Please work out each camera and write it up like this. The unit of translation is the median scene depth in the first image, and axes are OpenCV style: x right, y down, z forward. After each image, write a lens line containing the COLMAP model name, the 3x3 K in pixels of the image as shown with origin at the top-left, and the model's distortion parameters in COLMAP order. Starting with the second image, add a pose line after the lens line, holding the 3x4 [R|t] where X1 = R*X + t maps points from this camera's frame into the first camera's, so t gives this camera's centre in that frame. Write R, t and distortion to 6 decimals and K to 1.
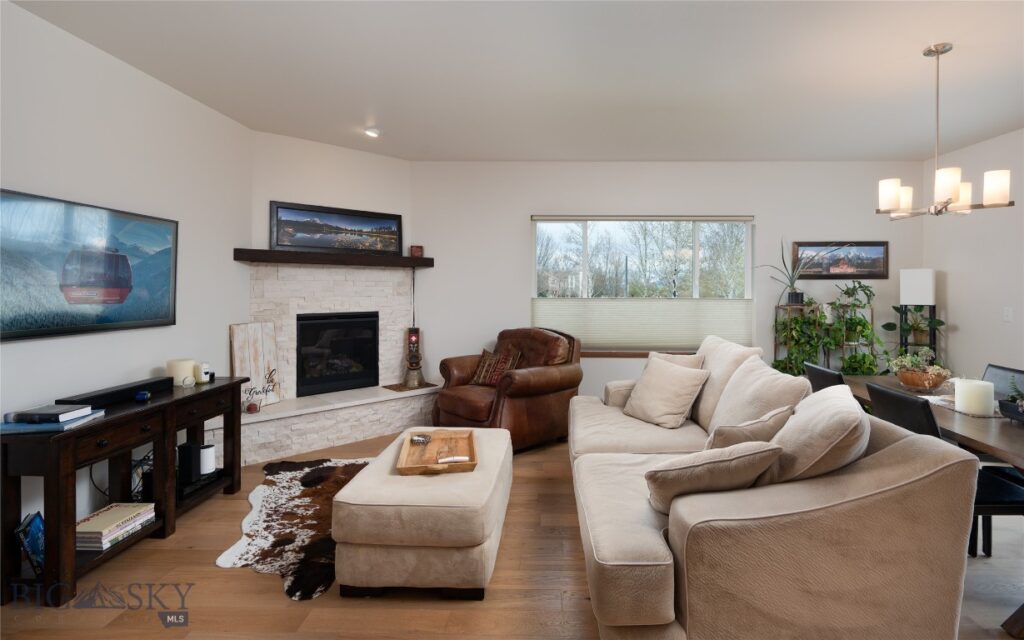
lens RADIAL K [[489.5, 0, 541.2], [0, 489.5, 285.1], [0, 0, 1]] dist [-0.001952, -0.000417]
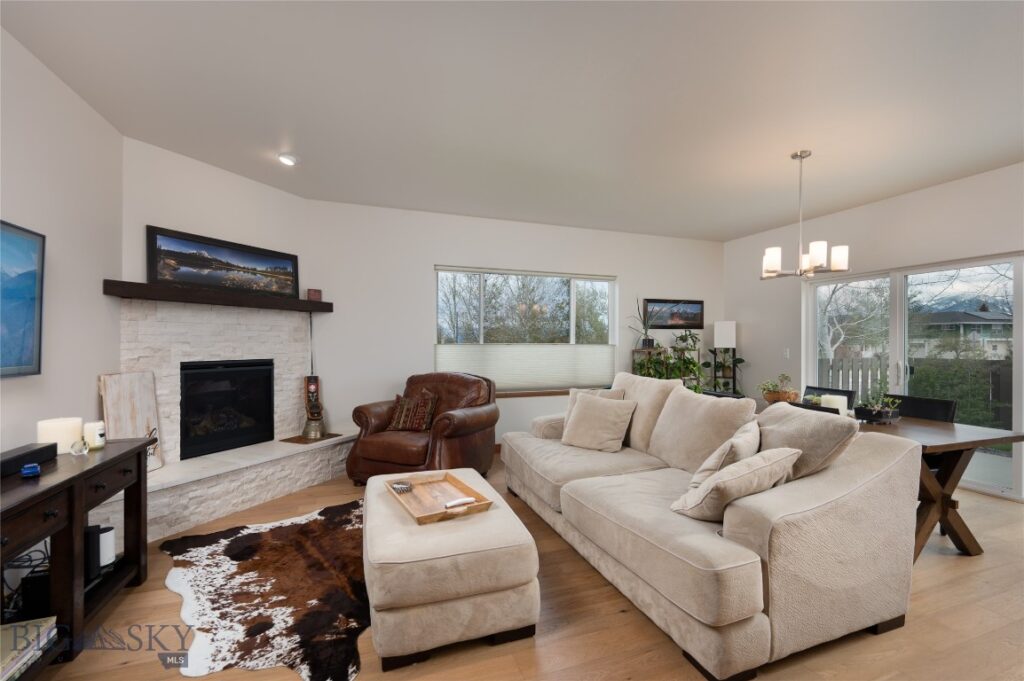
lens RADIAL K [[434.9, 0, 512.0], [0, 434.9, 340.5], [0, 0, 1]] dist [-0.002316, 0.000071]
pose [[0.935333, -0.000044, 0.353768, -0.229115], [0.000122, 1.000000, -0.000199, 0.022329], [-0.353768, 0.000229, 0.935333, 0.093823]]
